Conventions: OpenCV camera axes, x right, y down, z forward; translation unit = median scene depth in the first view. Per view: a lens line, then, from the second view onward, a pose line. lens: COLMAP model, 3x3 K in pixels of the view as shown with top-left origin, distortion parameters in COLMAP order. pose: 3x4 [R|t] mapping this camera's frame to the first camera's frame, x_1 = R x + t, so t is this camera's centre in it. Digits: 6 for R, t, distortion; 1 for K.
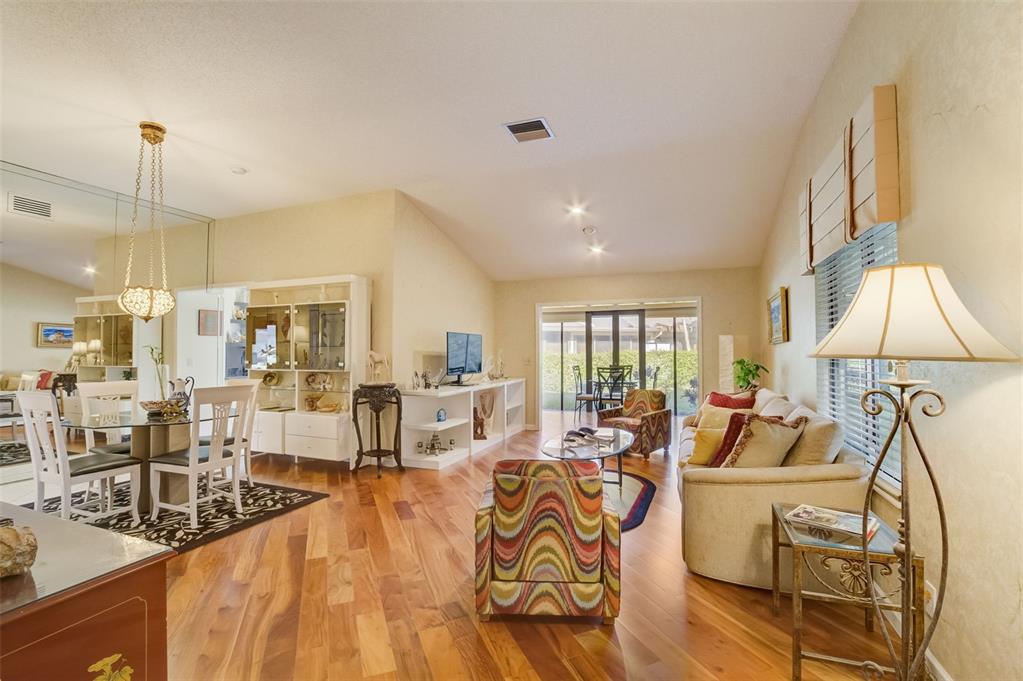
lens RADIAL K [[465.7, 0, 510.9], [0, 465.7, 350.1], [0, 0, 1]] dist [0.000229, 0.000159]
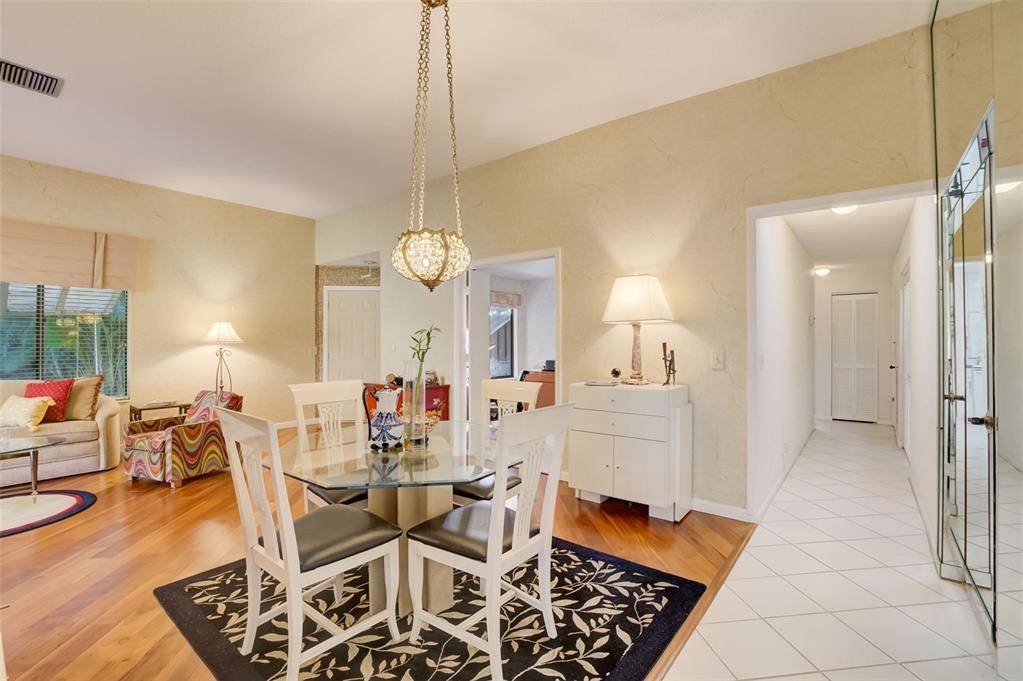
lens RADIAL K [[452.2, 0, 509.4], [0, 452.2, 338.6], [0, 0, 1]] dist [-0.014242, 0.000160]
pose [[-0.954338, 0.006149, 0.298664, -0.936169], [0.003706, 0.999955, -0.008743, 0.010853], [-0.298705, -0.007237, -0.954318, 1.350860]]
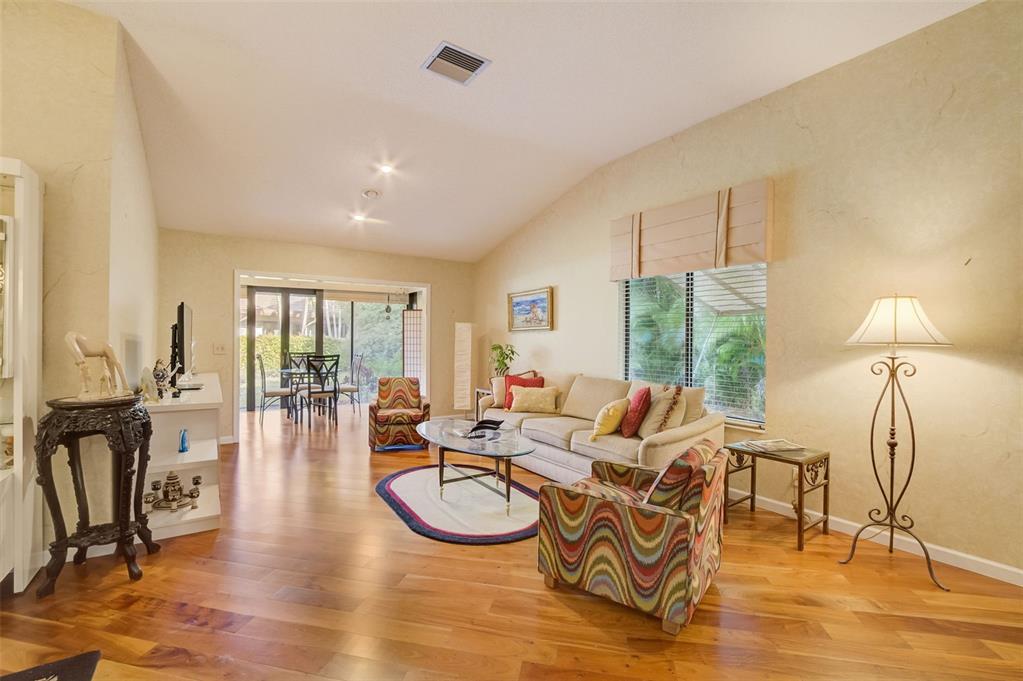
lens RADIAL K [[454.4, 0, 512.9], [0, 454.4, 339.2], [0, 0, 1]] dist [-0.028632, 0.000377]
pose [[0.558069, 0.004736, 0.829781, -0.497490], [-0.010961, 0.999939, 0.001665, 0.005316], [-0.829722, -0.010025, 0.558086, 0.429050]]
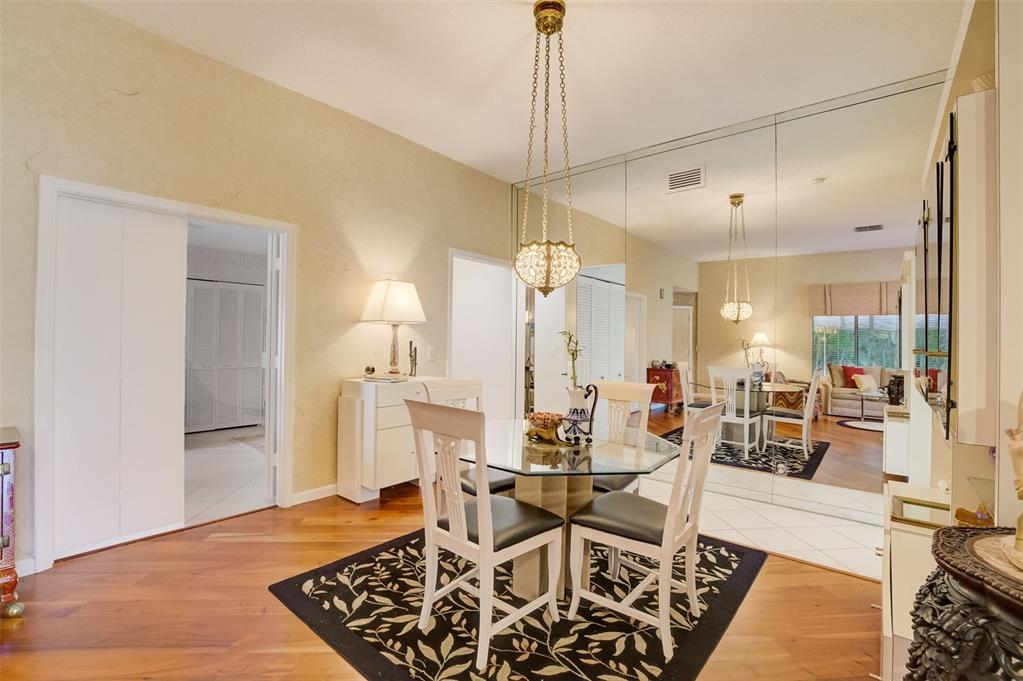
lens RADIAL K [[452.2, 0, 509.4], [0, 452.2, 338.6], [0, 0, 1]] dist [-0.014242, 0.000160]
pose [[-0.321805, -0.005439, -0.946790, -0.126441], [-0.013224, 0.999912, -0.001250, 0.005207], [0.946714, 0.012118, -0.321849, 1.008467]]
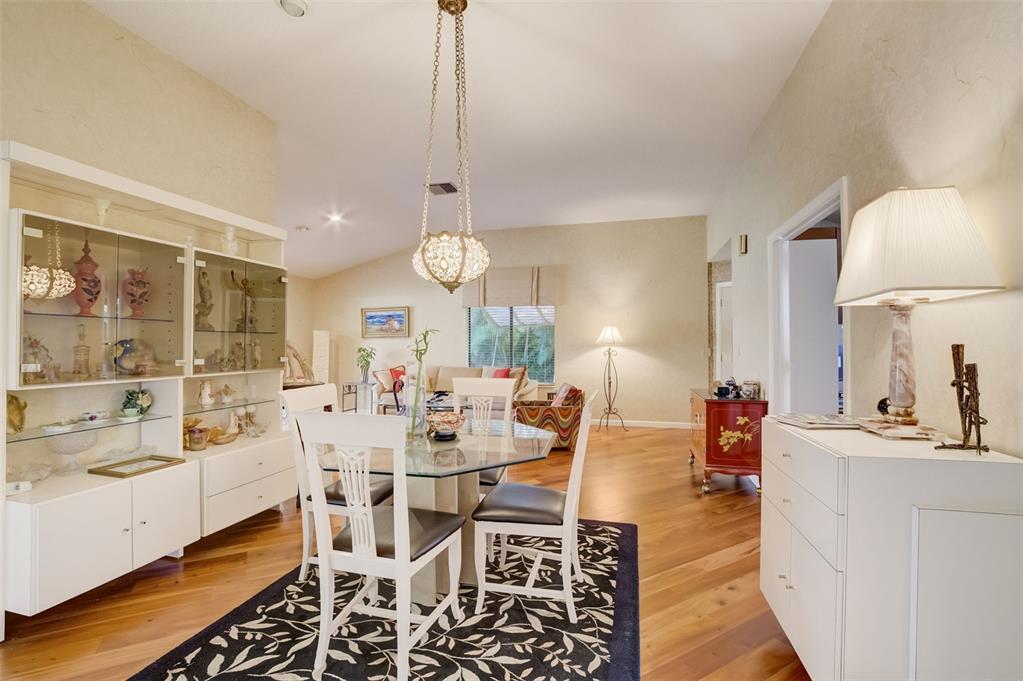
lens RADIAL K [[454.4, 0, 512.9], [0, 454.4, 339.2], [0, 0, 1]] dist [-0.028632, 0.000377]
pose [[-0.123539, 0.013605, 0.992246, -1.232702], [-0.000713, 0.999905, -0.013799, 0.013174], [-0.992340, -0.002412, -0.123517, 0.859682]]
